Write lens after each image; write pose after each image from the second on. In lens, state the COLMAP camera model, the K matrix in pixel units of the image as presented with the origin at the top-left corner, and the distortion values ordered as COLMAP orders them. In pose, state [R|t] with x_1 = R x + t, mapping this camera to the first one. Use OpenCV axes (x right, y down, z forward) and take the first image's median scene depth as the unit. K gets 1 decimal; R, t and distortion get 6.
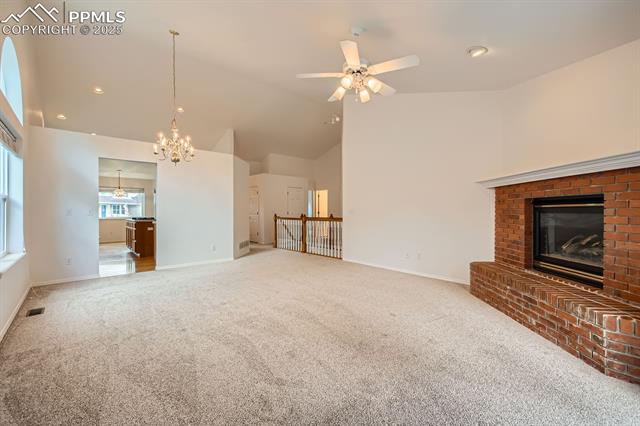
lens RADIAL K [[269.7, 0, 317.5], [0, 269.7, 212.3], [0, 0, 1]] dist [0.000667, -0.000077]
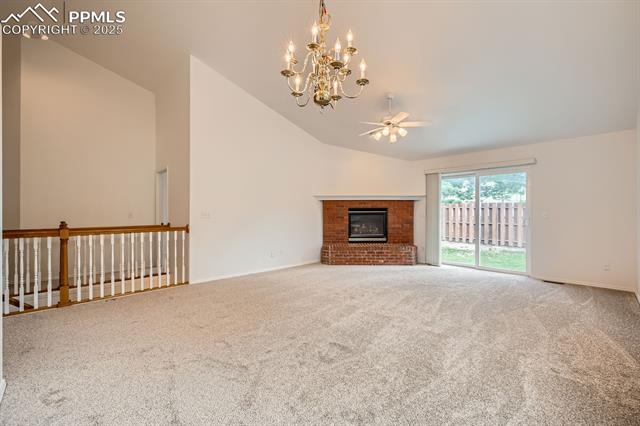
lens RADIAL K [[269.7, 0, 317.5], [0, 269.7, 212.3], [0, 0, 1]] dist [0.000667, -0.000077]
pose [[-0.037751, 0.006855, 0.999264, -1.004680], [0.009594, 0.999933, -0.006497, -0.007185], [-0.999241, 0.009342, -0.037815, 1.087111]]
